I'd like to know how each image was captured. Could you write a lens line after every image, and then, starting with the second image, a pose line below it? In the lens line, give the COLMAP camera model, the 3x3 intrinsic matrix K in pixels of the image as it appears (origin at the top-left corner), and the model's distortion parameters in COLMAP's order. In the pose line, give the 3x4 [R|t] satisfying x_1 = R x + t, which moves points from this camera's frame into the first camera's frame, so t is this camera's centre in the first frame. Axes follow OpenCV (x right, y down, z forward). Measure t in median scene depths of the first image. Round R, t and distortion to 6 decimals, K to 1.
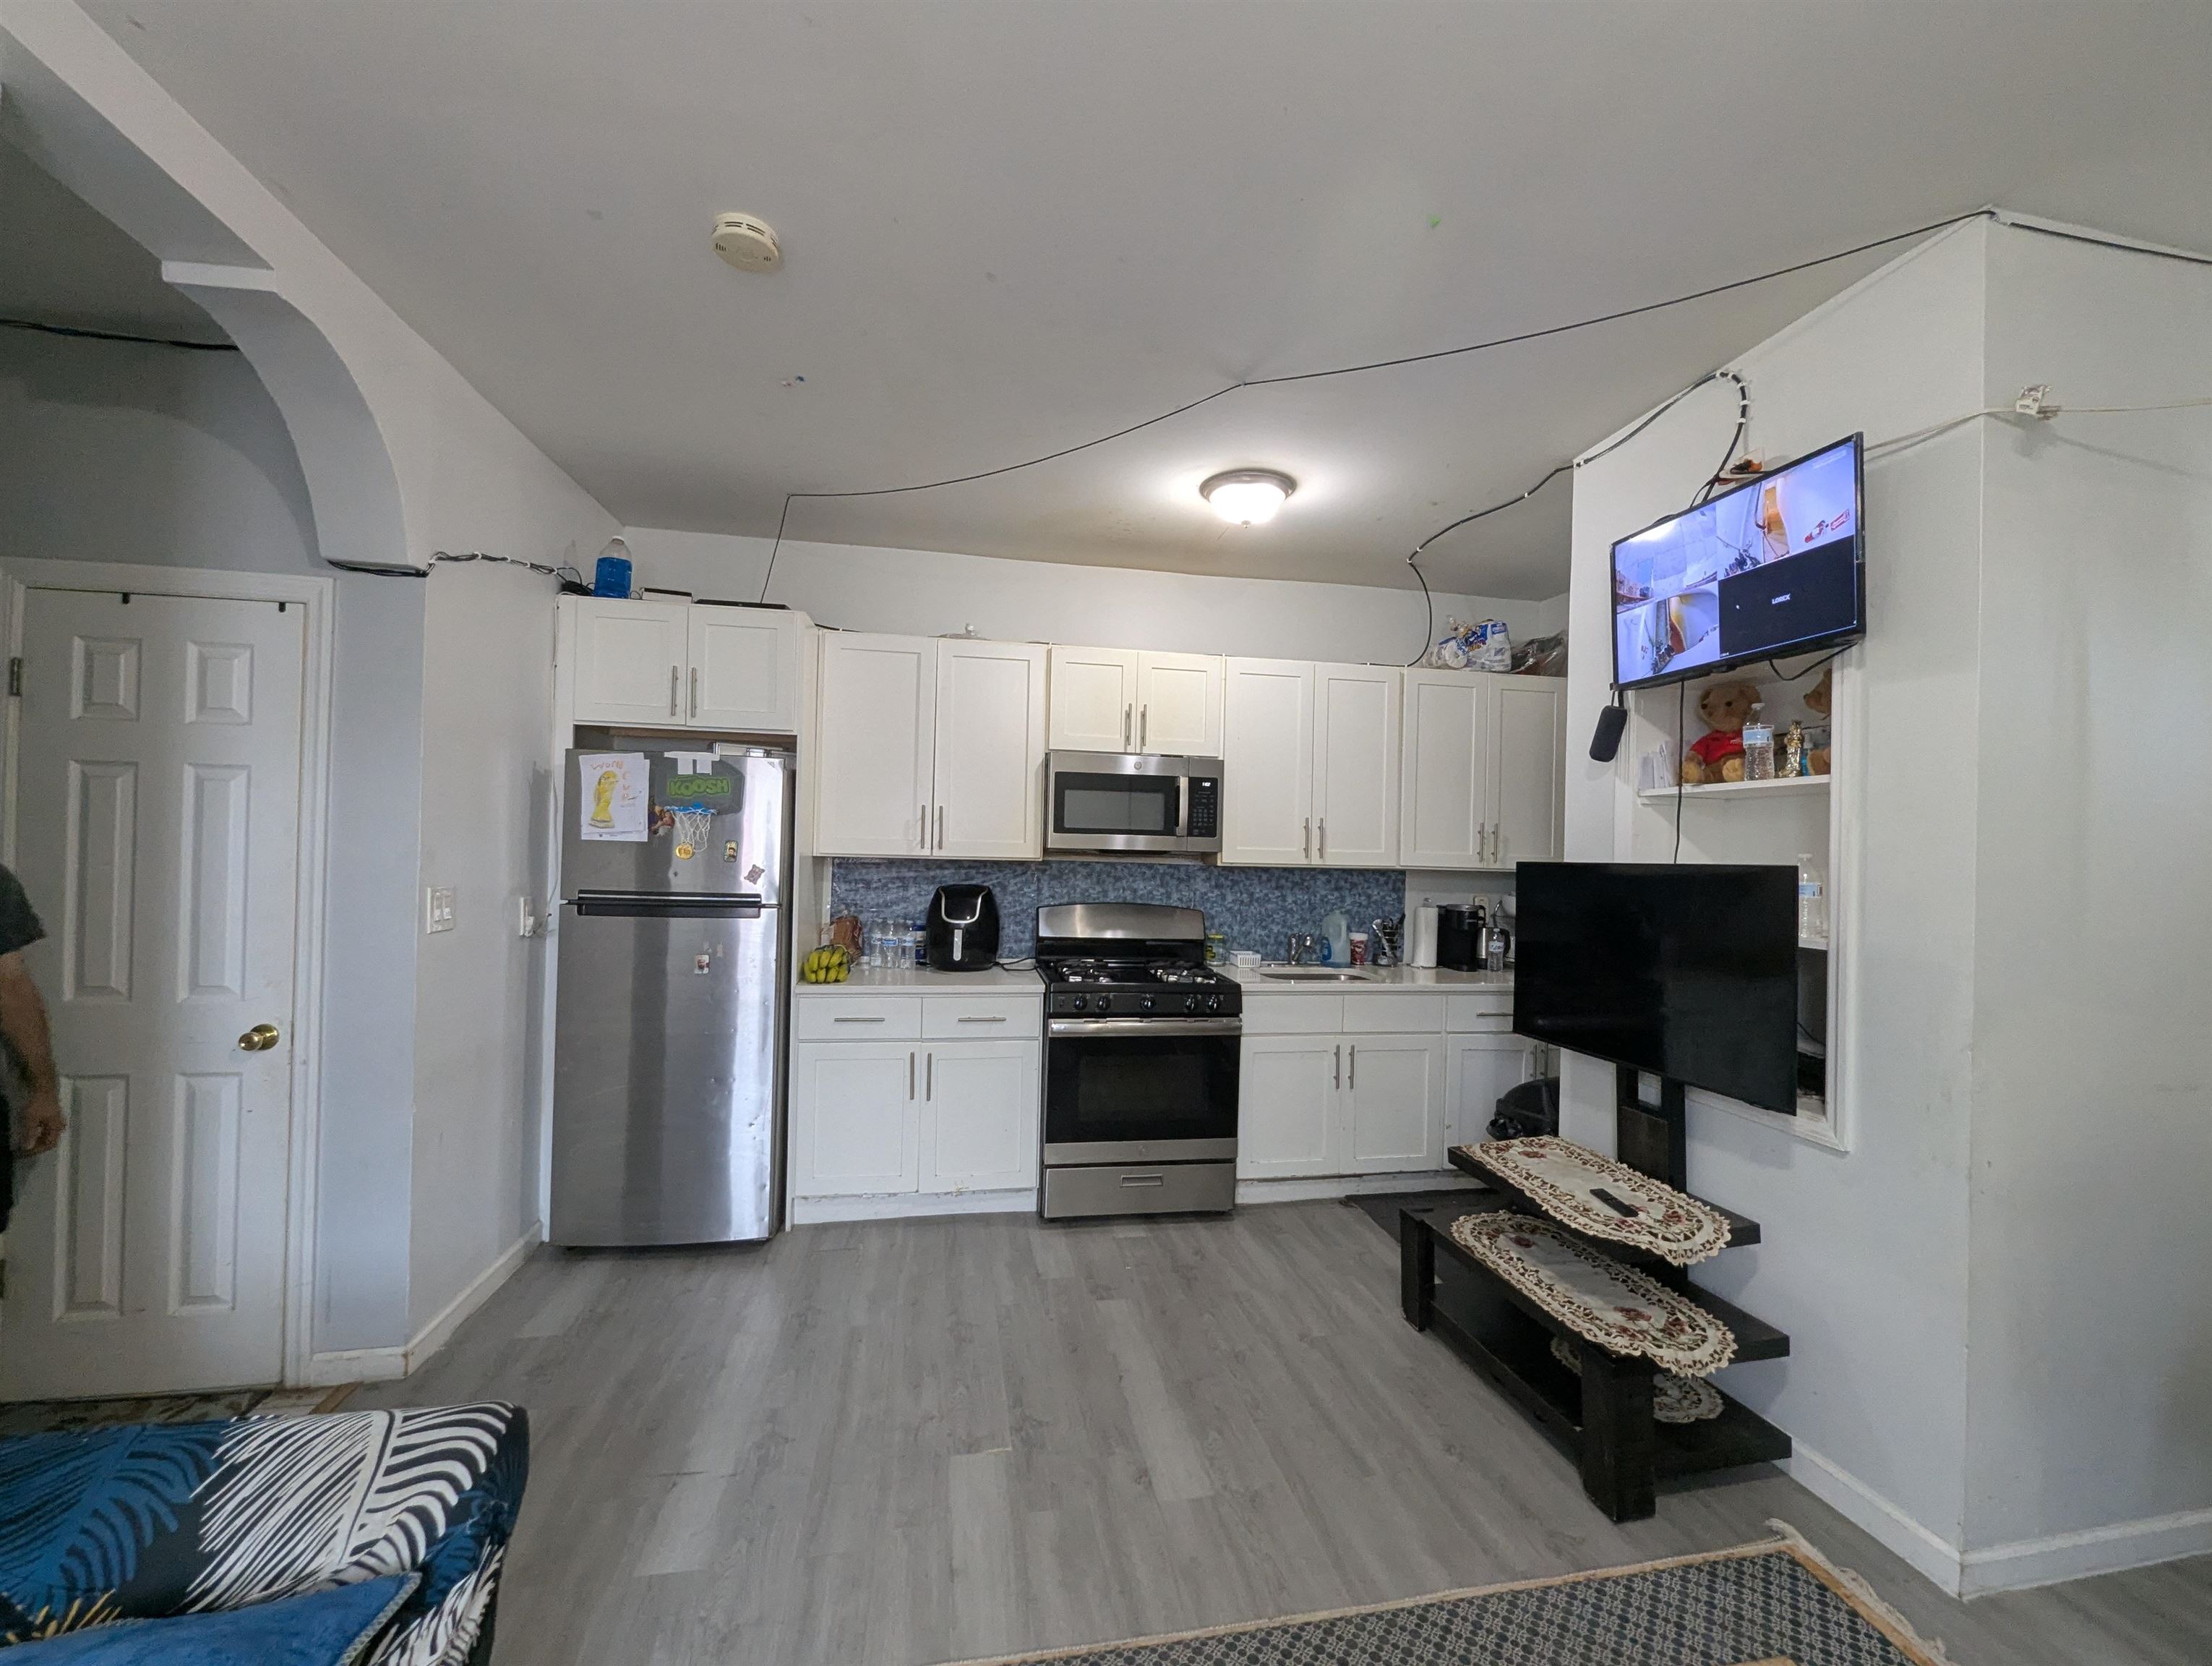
lens RADIAL K [[896.2, 0, 1107.3], [0, 896.2, 839.6], [0, 0, 1]] dist [-0.016220, -0.000061]
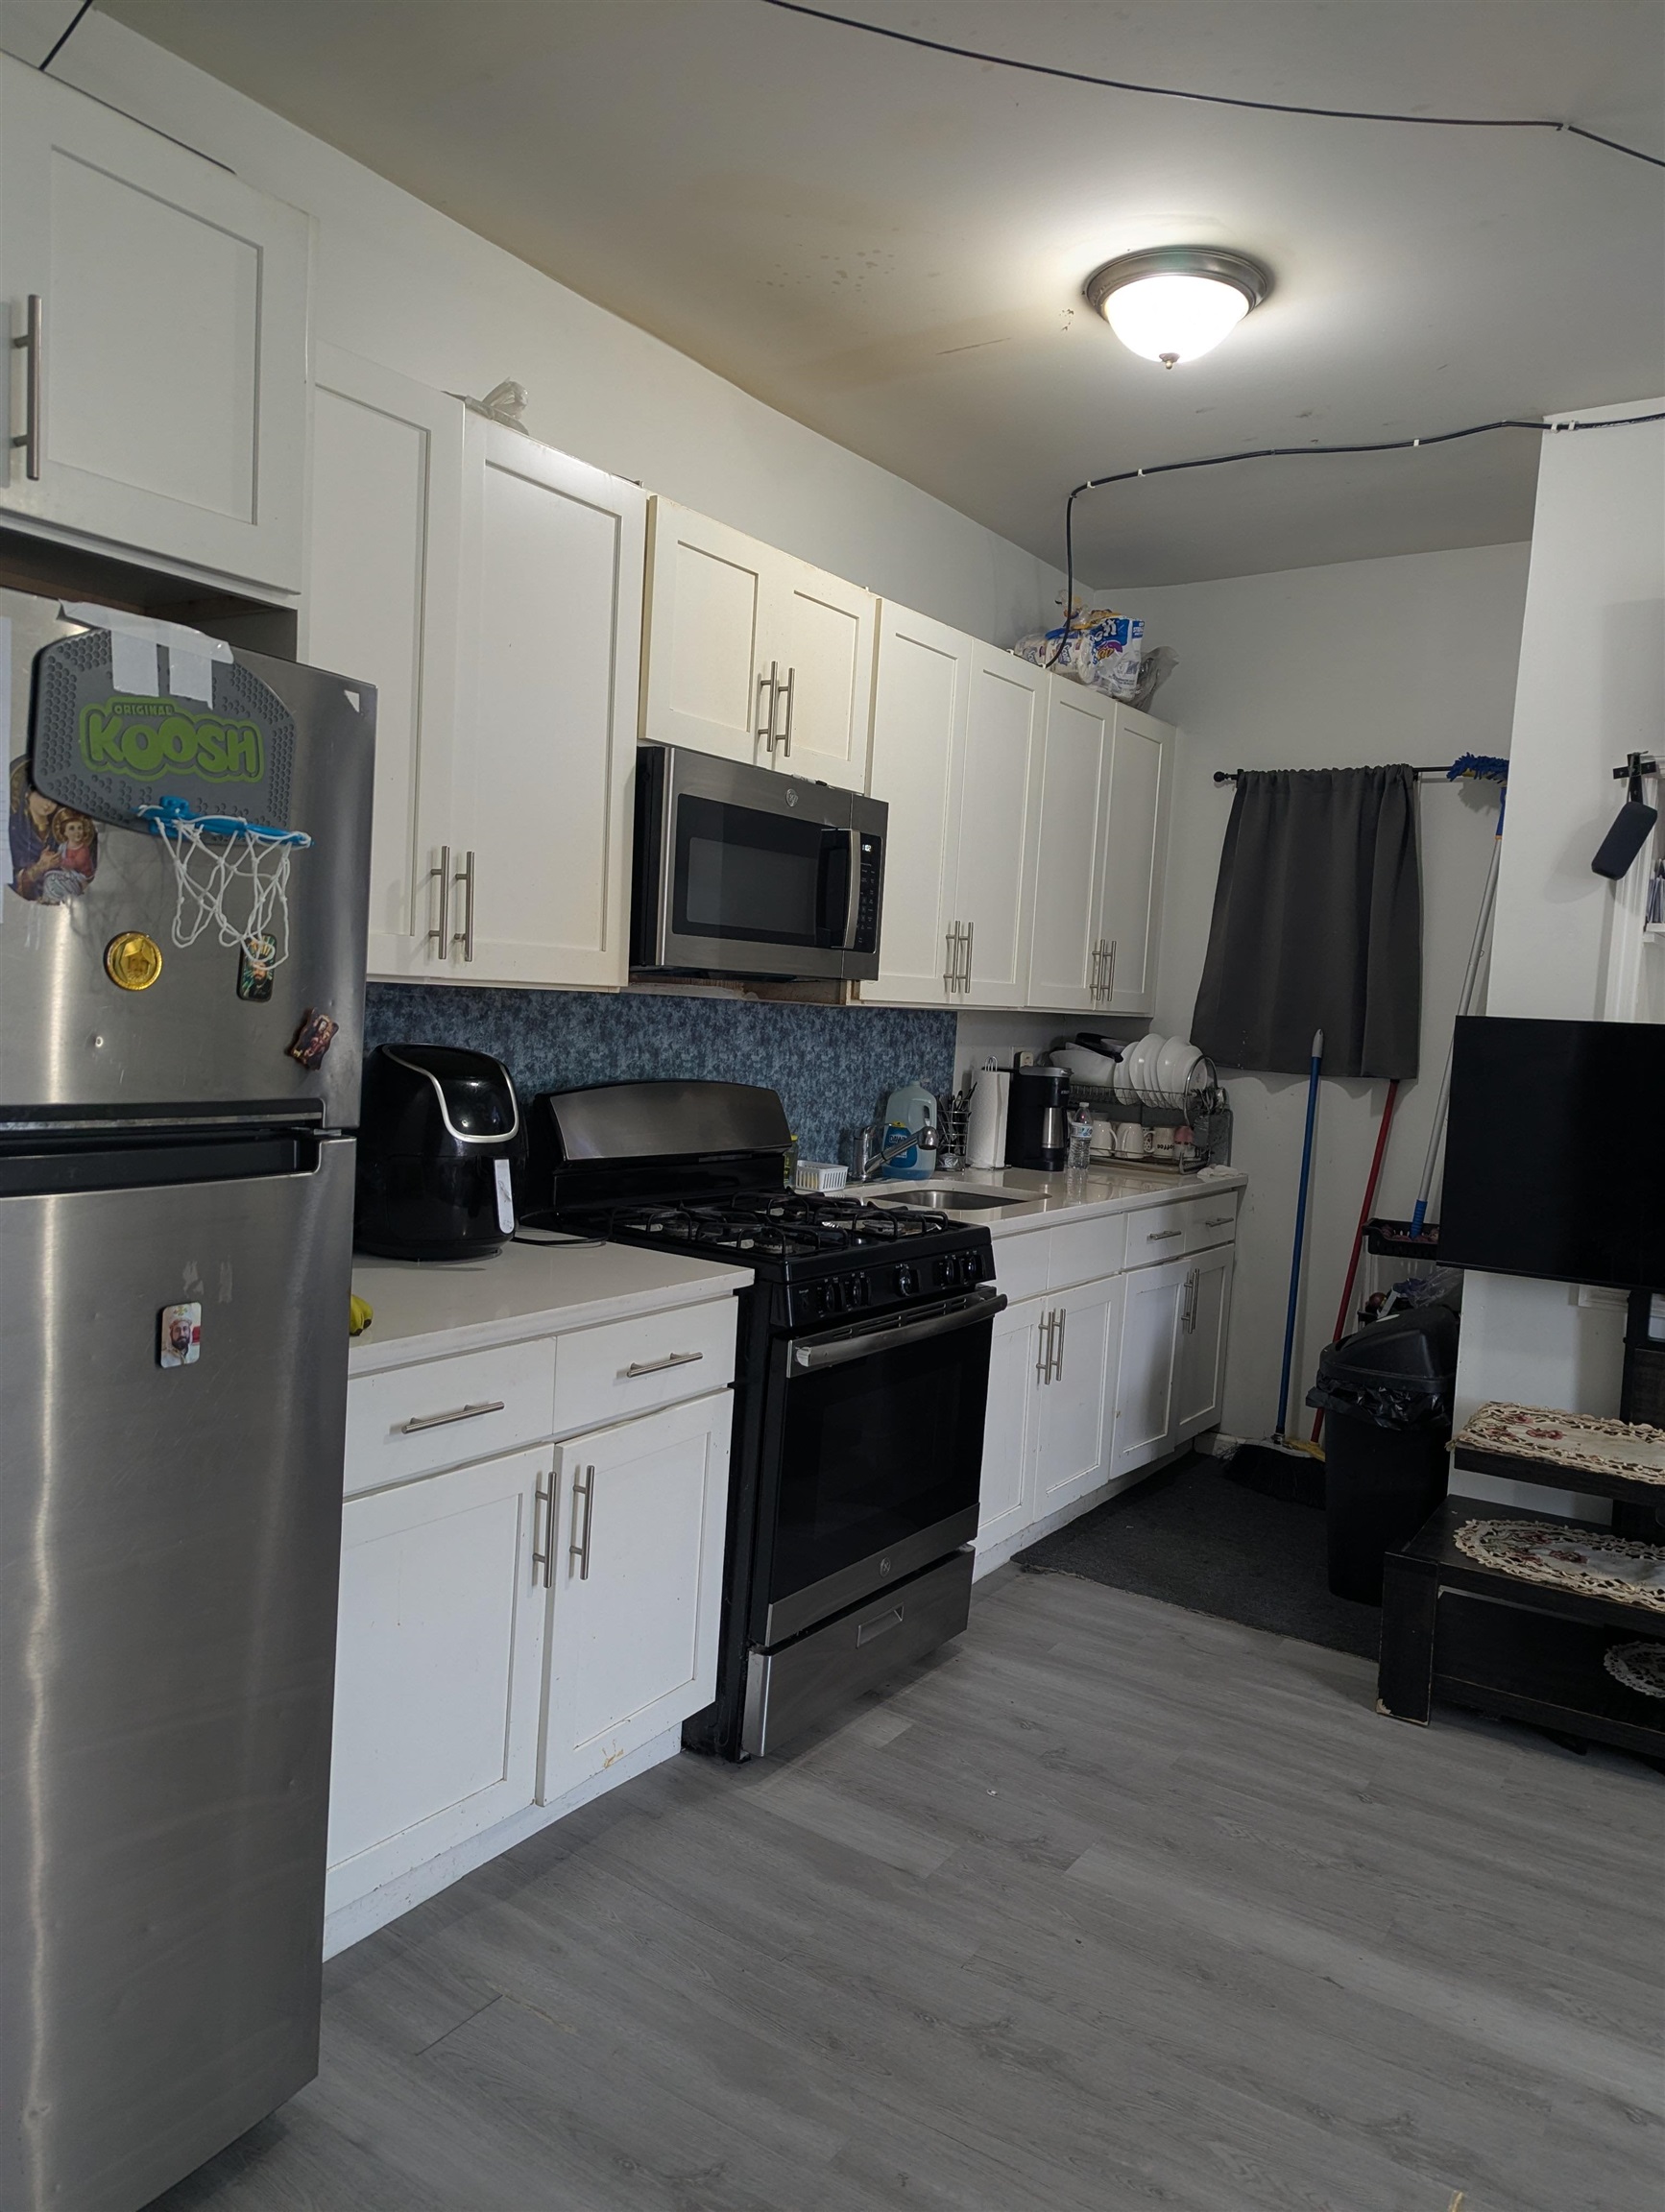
lens RADIAL K [[1544.8, 0, 833.7], [0, 1544.8, 1100.6], [0, 0, 1]] dist [0.033258, -0.010392]
pose [[0.706826, -0.035241, 0.706509, -0.542967], [-0.046289, 0.994313, 0.095907, -0.001324], [-0.705871, -0.100493, 0.701176, 0.386263]]
